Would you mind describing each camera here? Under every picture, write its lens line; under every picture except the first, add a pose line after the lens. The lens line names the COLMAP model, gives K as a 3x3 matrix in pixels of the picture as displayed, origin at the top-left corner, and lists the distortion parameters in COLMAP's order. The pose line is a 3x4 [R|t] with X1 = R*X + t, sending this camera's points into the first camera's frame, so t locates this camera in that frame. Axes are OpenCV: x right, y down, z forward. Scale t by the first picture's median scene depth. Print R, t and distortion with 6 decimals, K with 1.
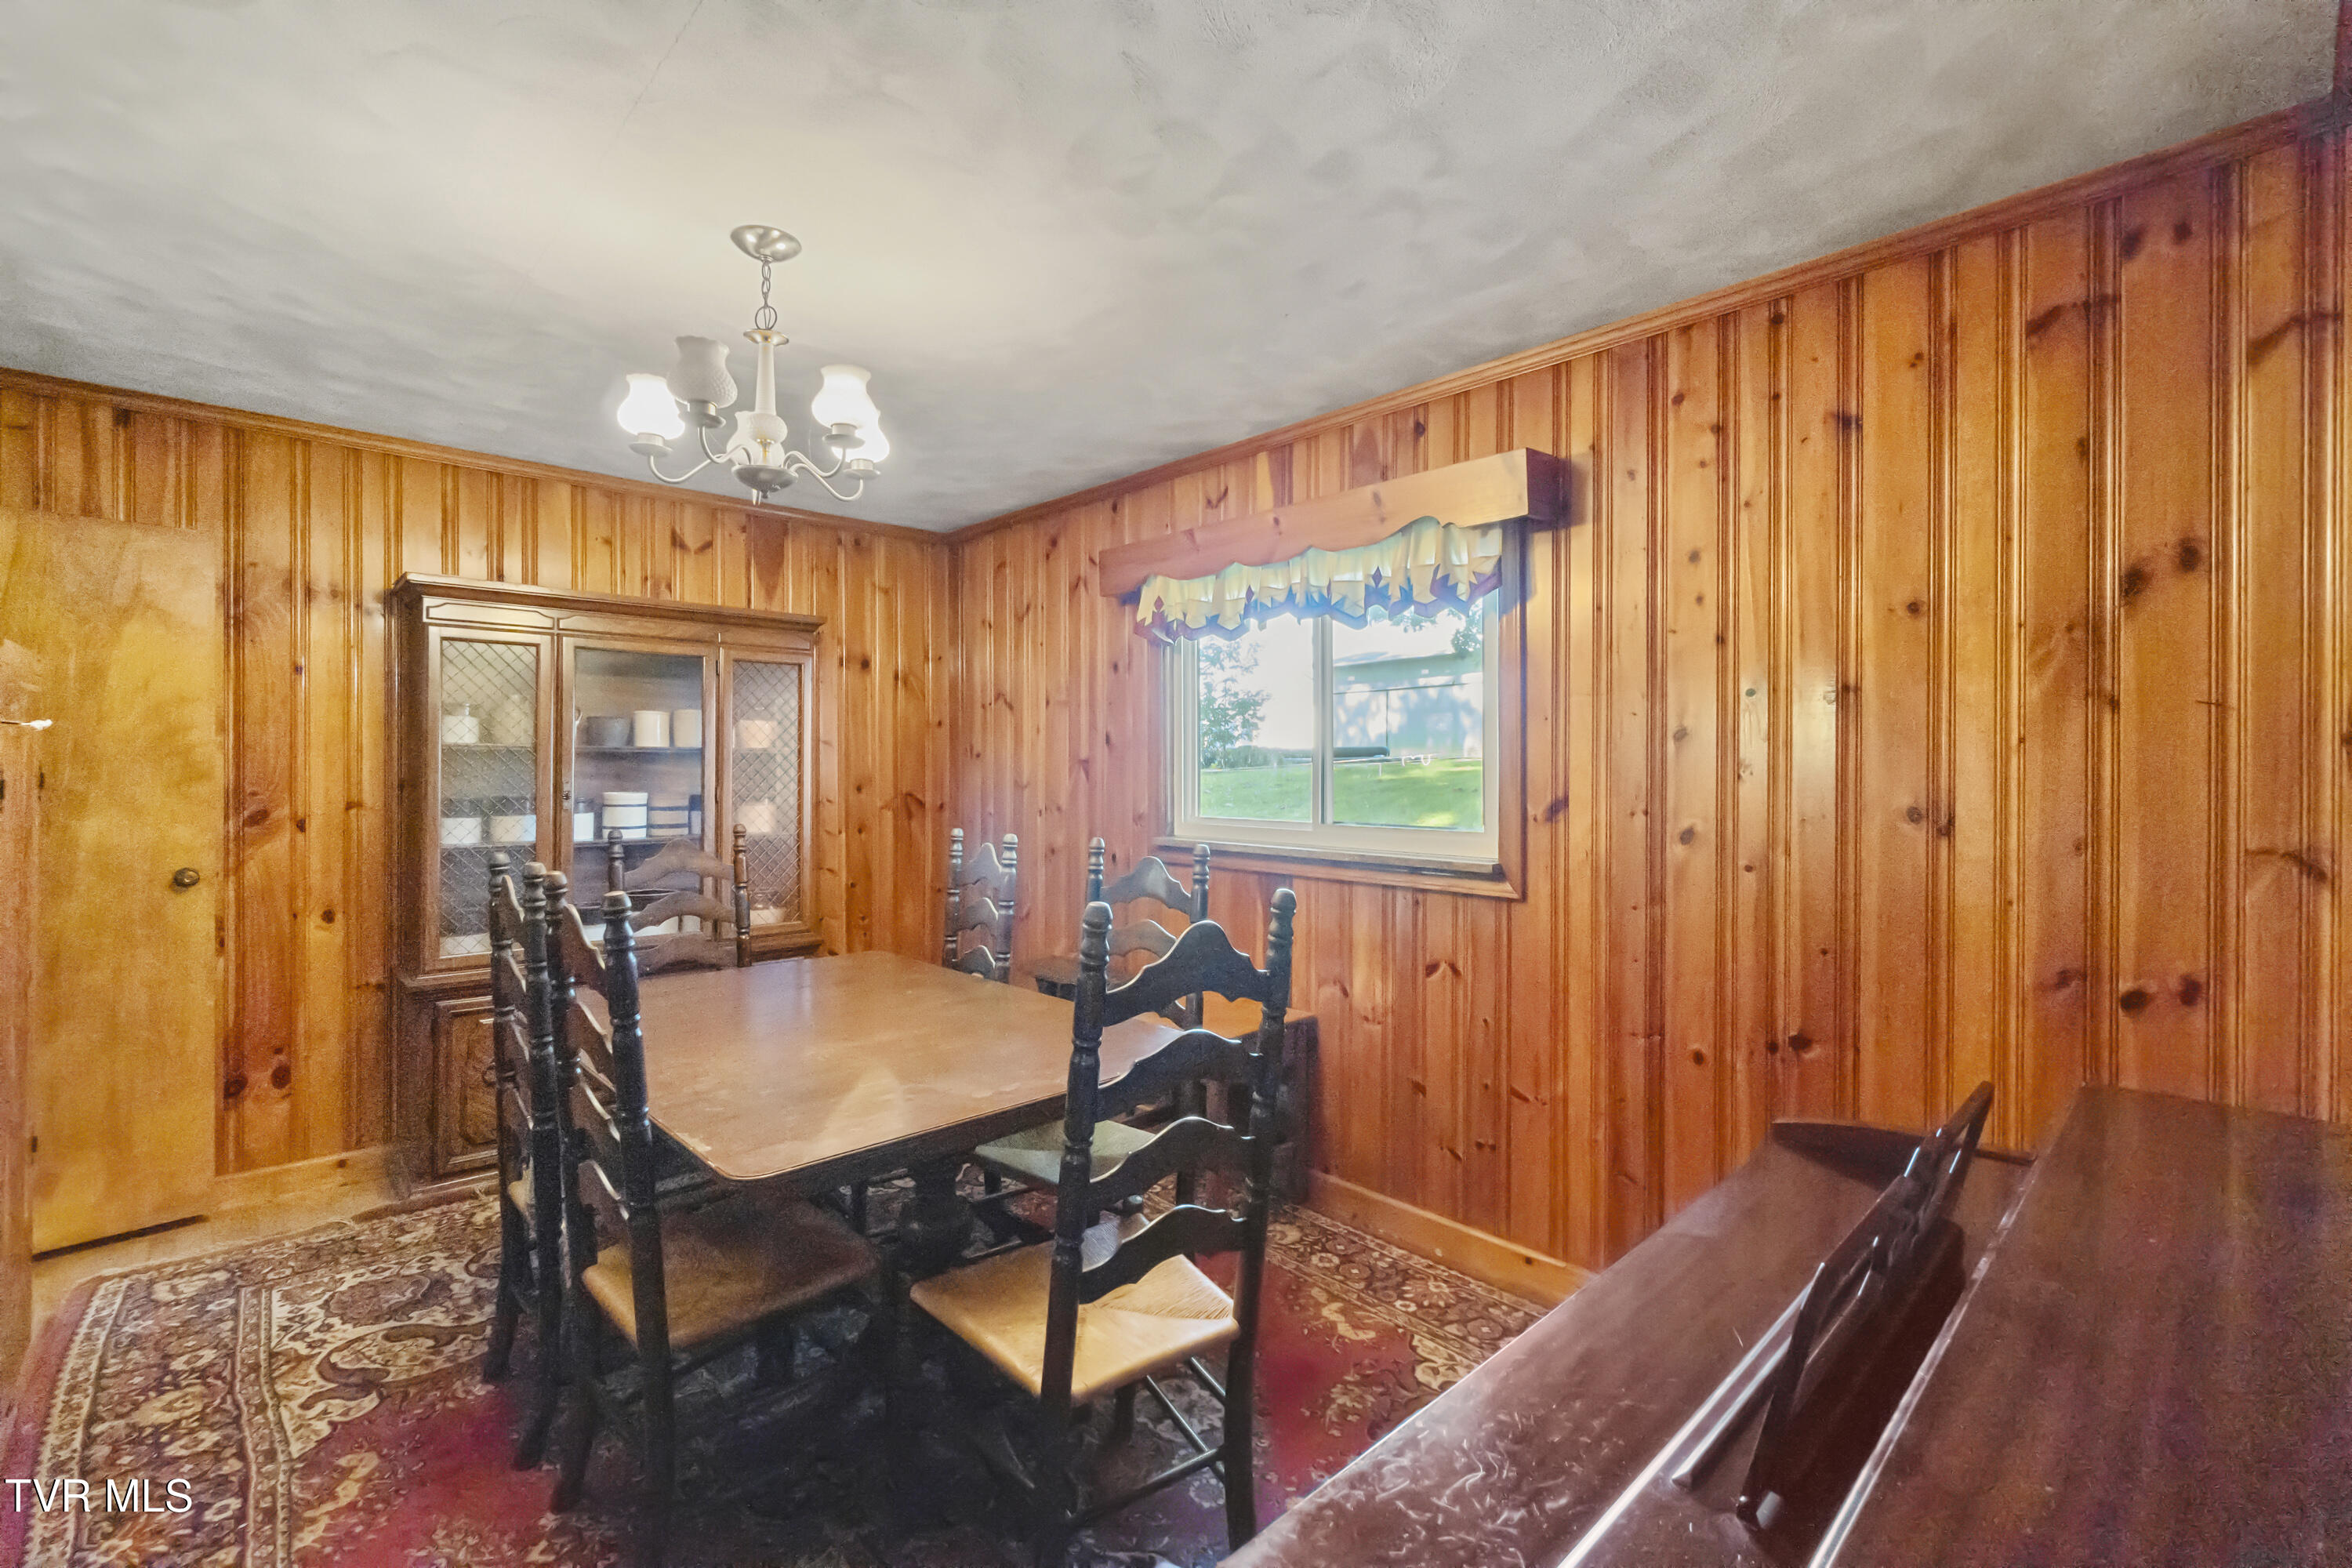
lens RADIAL K [[1021.6, 0, 1159.8], [0, 1021.6, 770.5], [0, 0, 1]] dist [-0.002804, 0.000002]
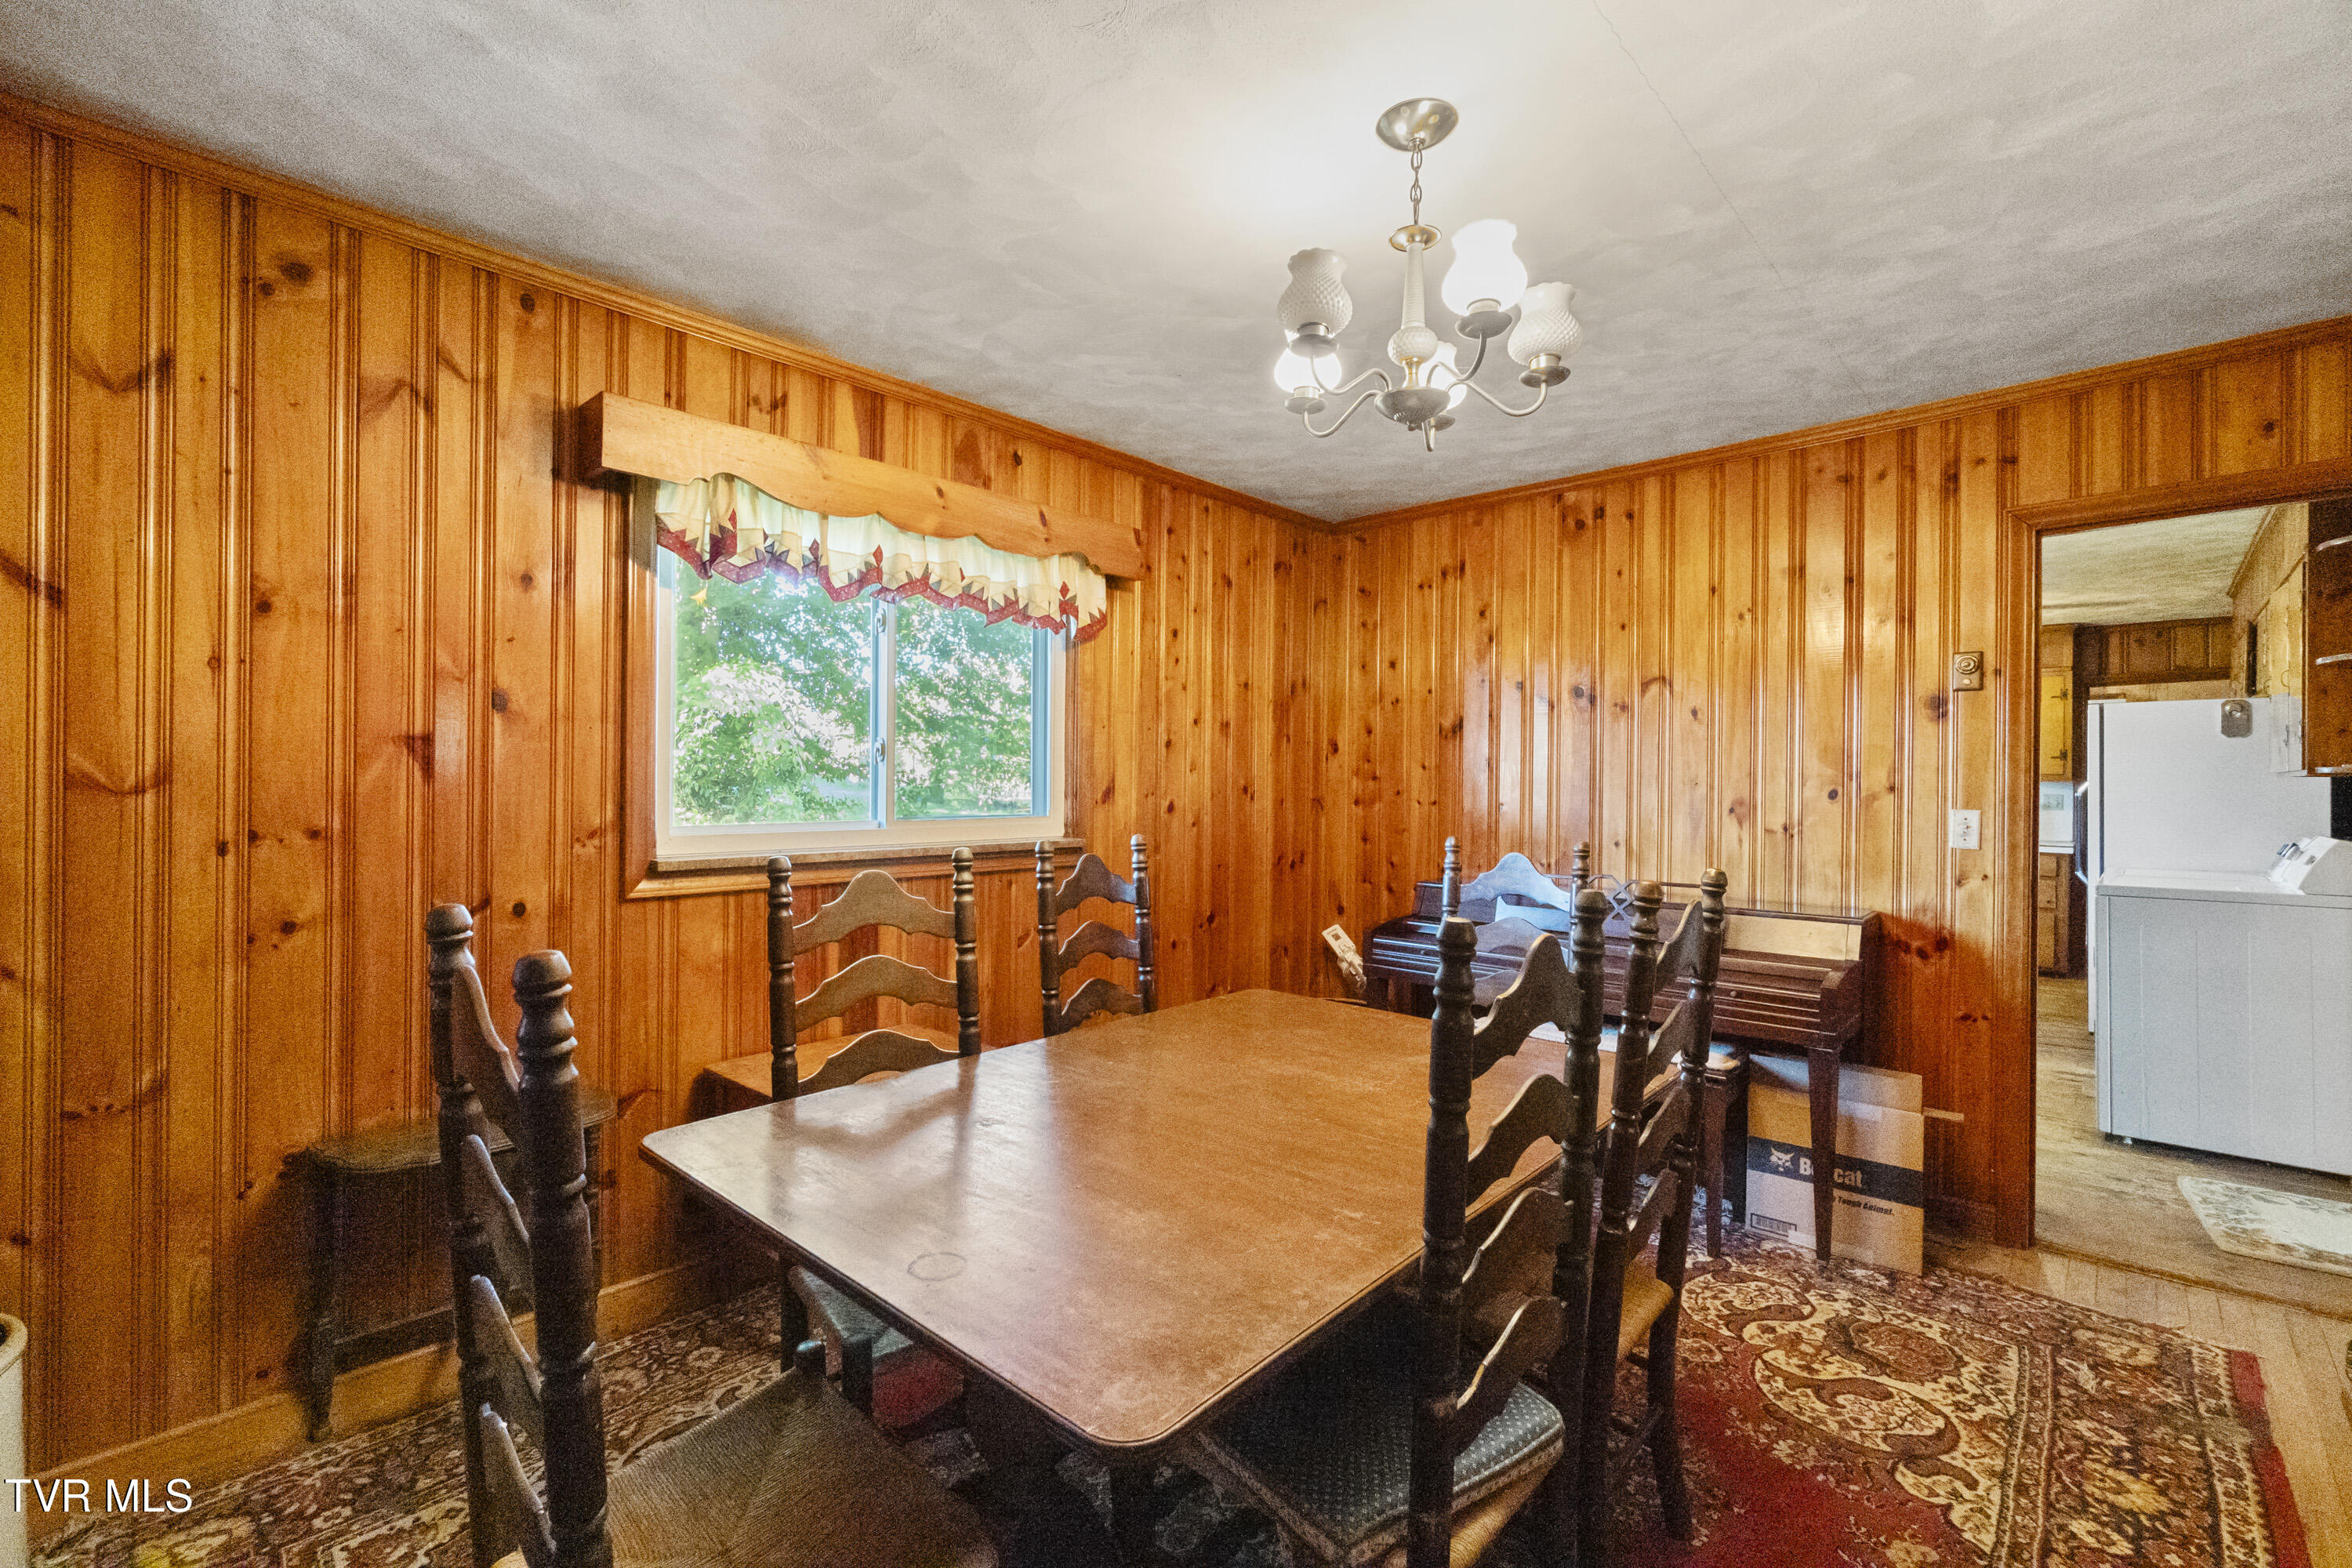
lens RADIAL K [[1021.6, 0, 1158.9], [0, 1021.6, 785.9], [0, 0, 1]] dist [-0.002804, 0.000002]
pose [[-0.077439, -0.003236, 0.996992, -1.294315], [-0.000871, 0.999995, 0.003178, 0.029814], [-0.996997, -0.000623, -0.077442, 1.378608]]
